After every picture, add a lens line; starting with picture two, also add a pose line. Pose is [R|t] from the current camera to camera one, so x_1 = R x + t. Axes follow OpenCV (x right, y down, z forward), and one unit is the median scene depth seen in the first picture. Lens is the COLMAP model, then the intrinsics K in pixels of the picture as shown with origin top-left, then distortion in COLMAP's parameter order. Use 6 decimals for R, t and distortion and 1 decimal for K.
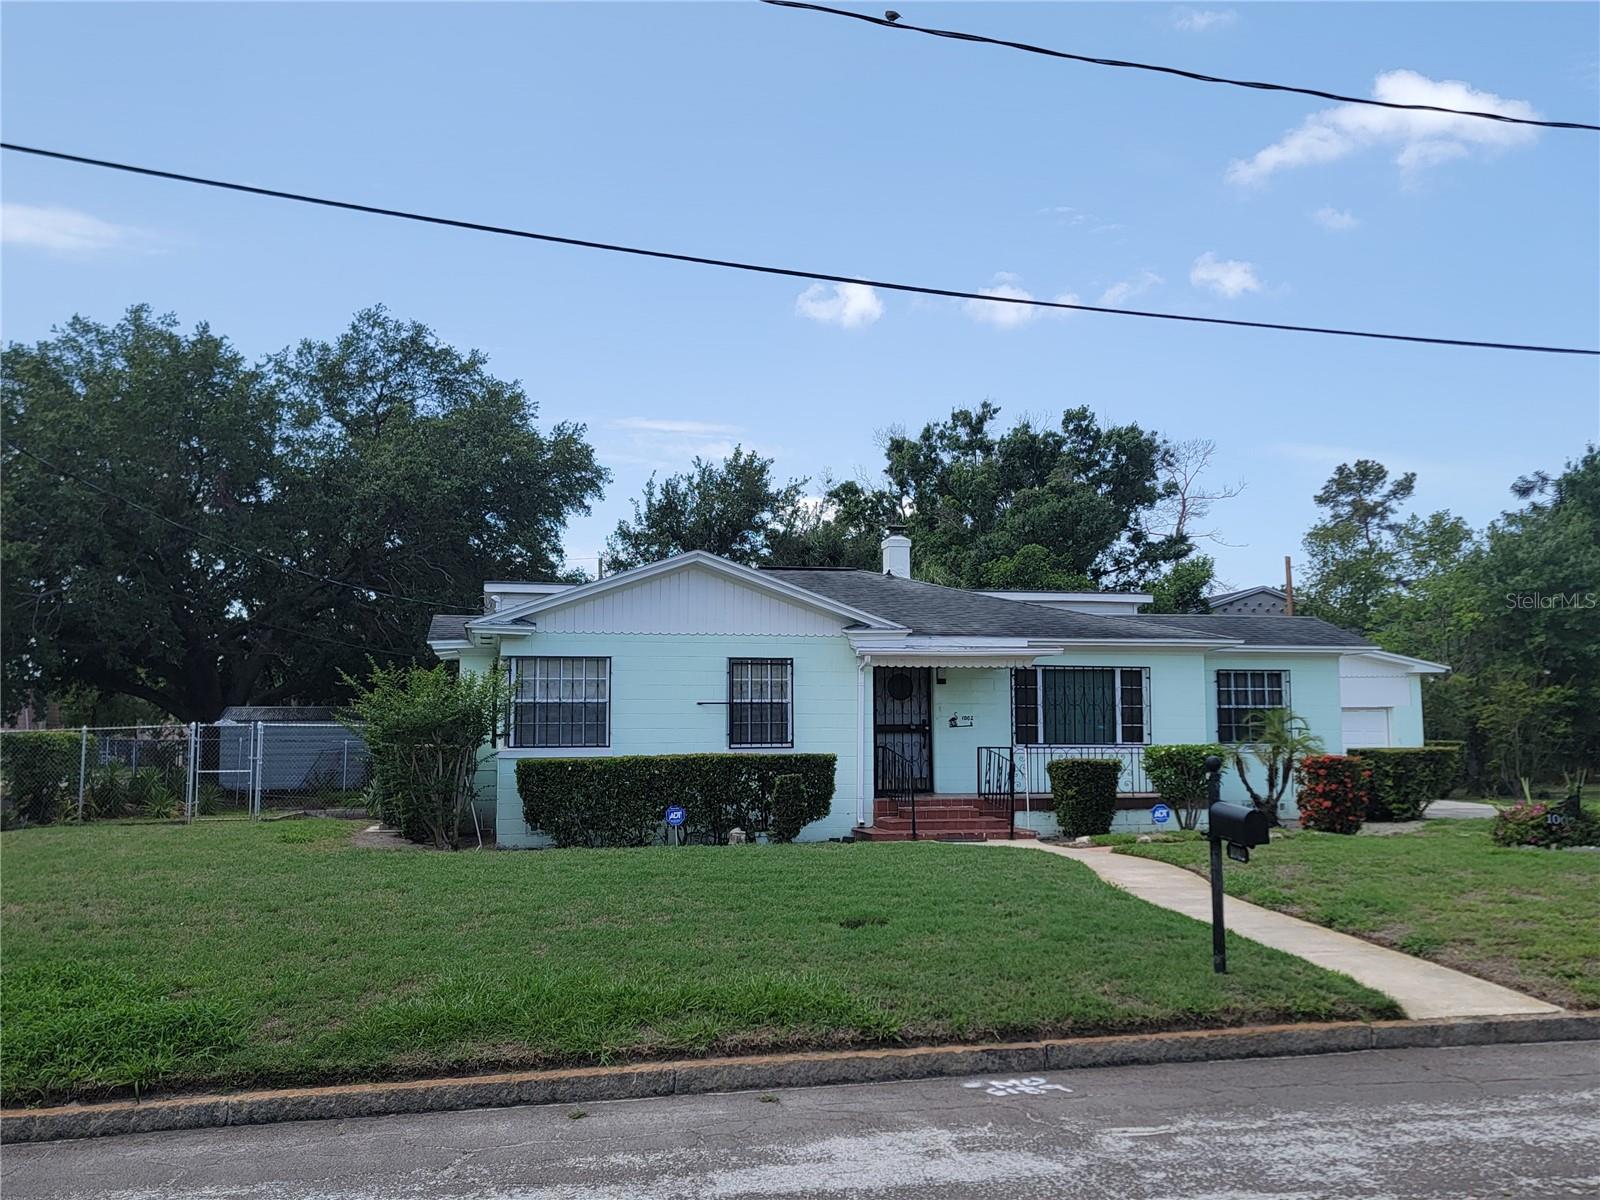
lens RADIAL K [[1332.7, 0, 803.9], [0, 1332.7, 636.6], [0, 0, 1]] dist [0.086405, -0.080840]
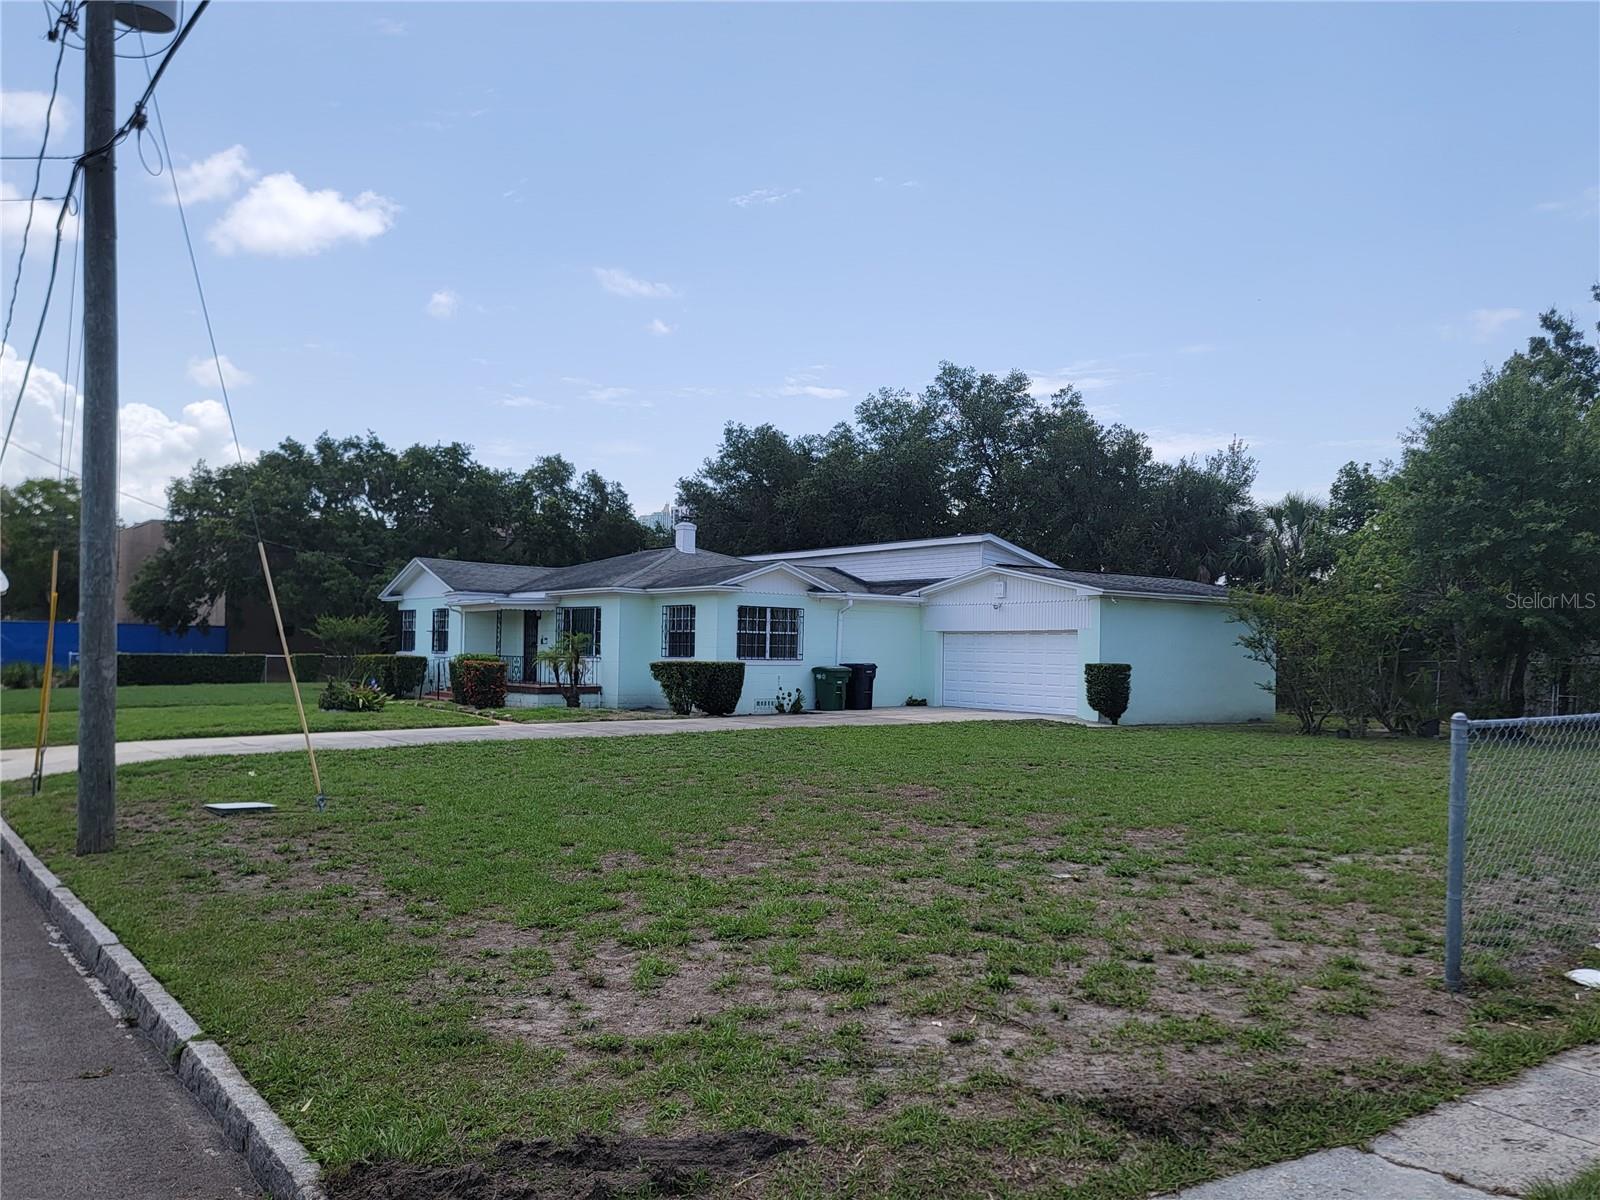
lens RADIAL K [[1143.8, 0, 842.7], [0, 1143.8, 640.2], [0, 0, 1]] dist [0.056105, -0.000990]
pose [[0.462294, 0.004445, -0.886715, 1.508326], [0.047519, 0.998426, 0.029779, 0.034239], [0.885452, -0.055903, 0.461356, 0.609769]]
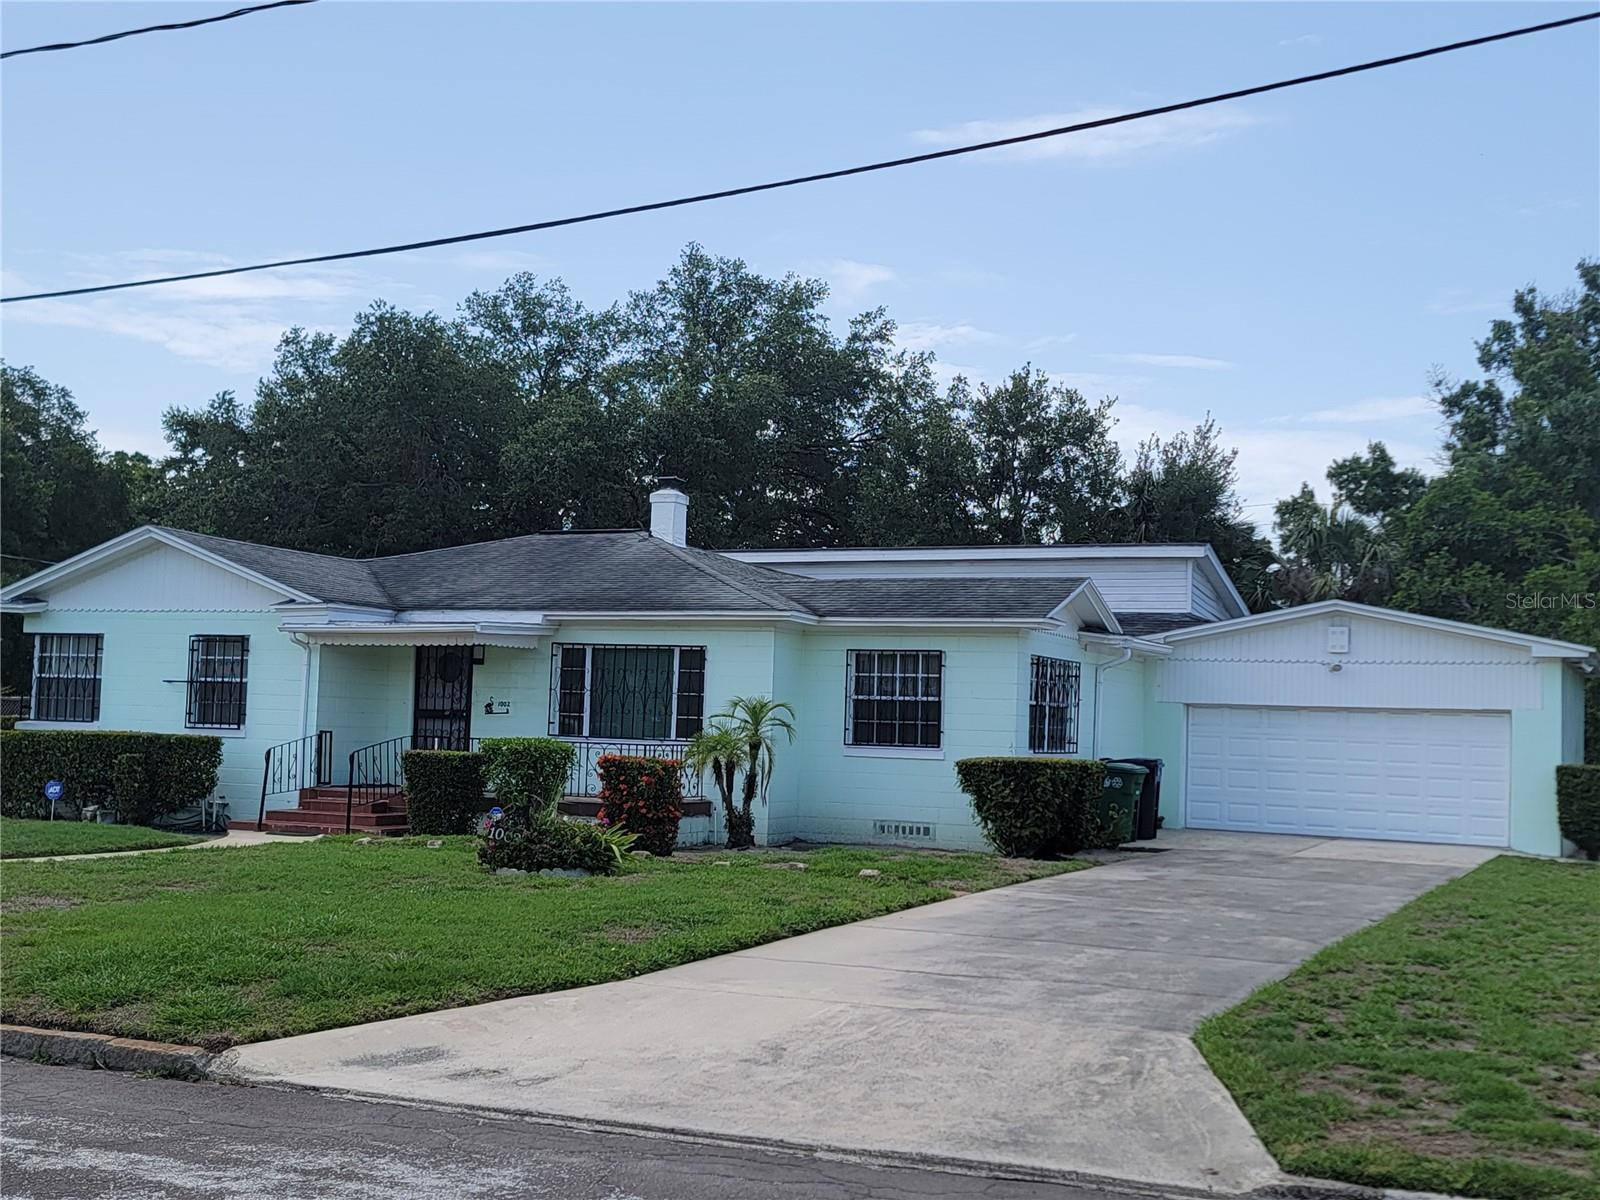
lens RADIAL K [[1790.8, 0, 800.0], [0, 1790.8, 600.0], [0, 0, 1]] dist [0.083529, 0.007994]
pose [[0.808156, -0.012918, -0.588827, 0.904227], [0.010093, 0.999916, -0.008085, 0.004285], [0.588883, 0.000591, 0.808218, 0.154443]]
